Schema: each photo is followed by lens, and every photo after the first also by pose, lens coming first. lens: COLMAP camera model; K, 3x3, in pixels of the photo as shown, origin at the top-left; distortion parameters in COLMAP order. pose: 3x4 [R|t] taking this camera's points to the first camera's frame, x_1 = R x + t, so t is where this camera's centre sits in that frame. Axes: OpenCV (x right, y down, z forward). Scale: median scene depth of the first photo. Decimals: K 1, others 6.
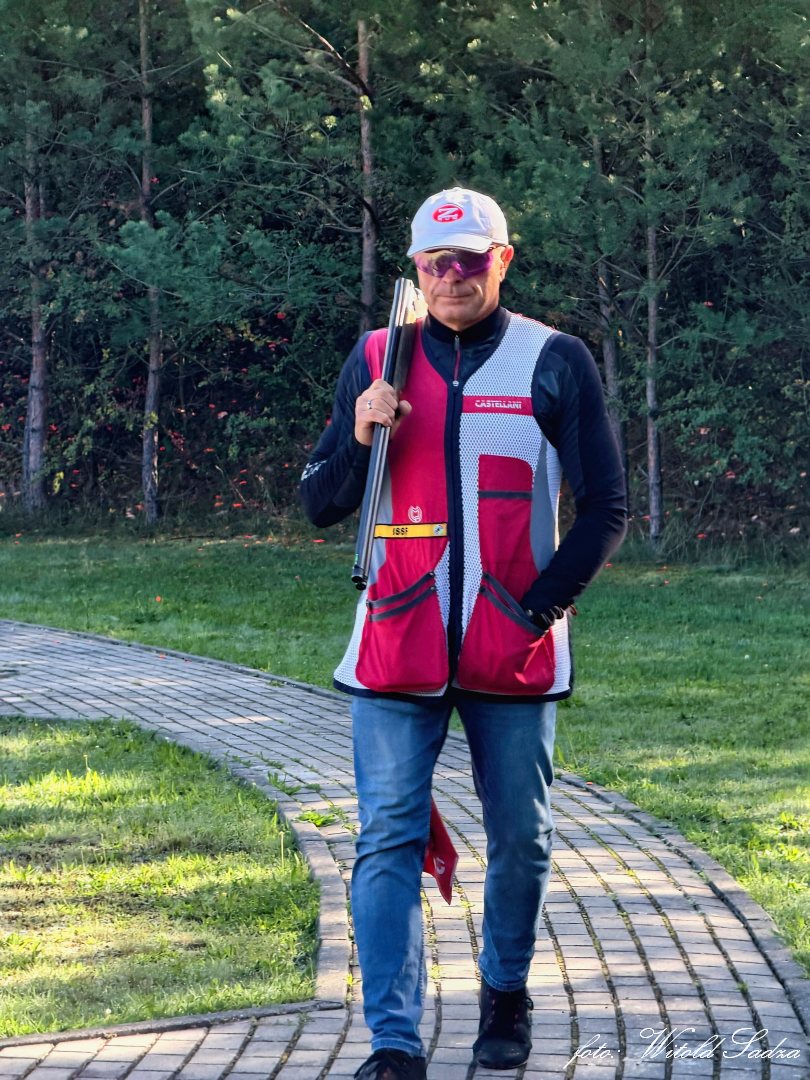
lens RADIAL K [[3848.0, 0, 405.0], [0, 3848.0, 540.0], [0, 0, 1]] dist [0.223155, 1.573771]
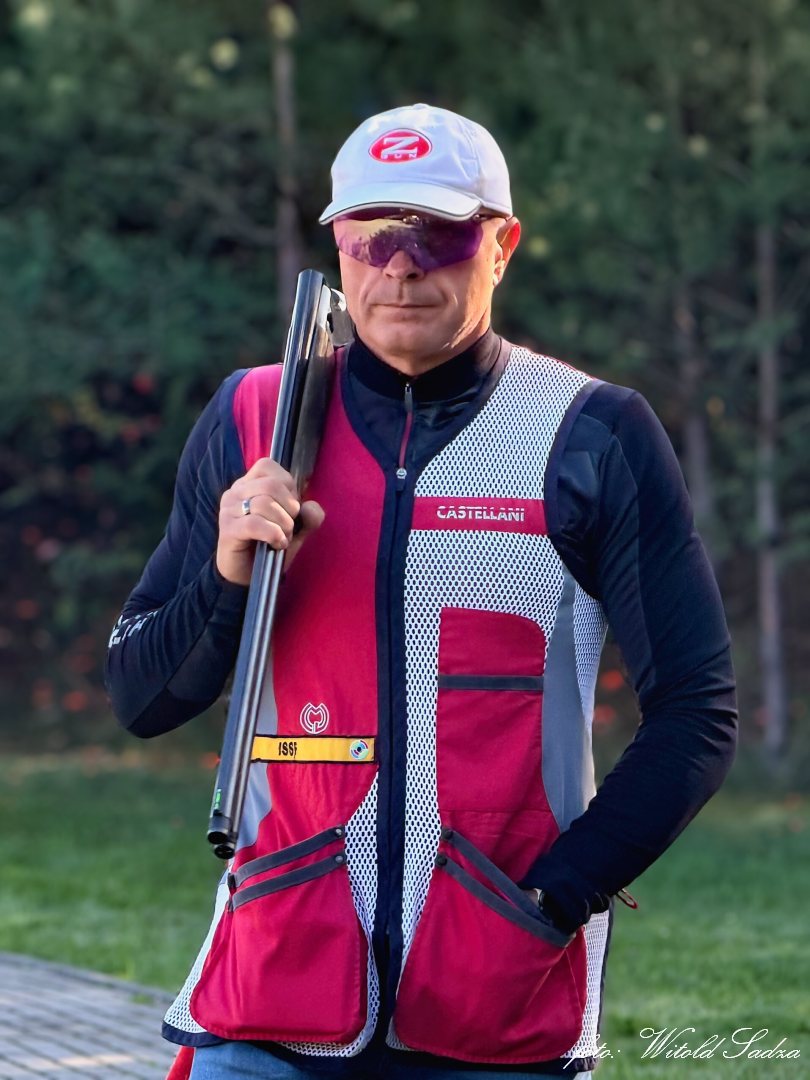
lens RADIAL K [[4178.1, 0, 405.0], [0, 4178.1, 540.0], [0, 0, 1]] dist [0.119041, -1.407705]
pose [[0.999722, -0.001393, -0.023543, 0.023760], [0.000240, 0.998803, -0.048914, -0.002378], [0.023583, 0.048895, 0.998525, 0.365488]]
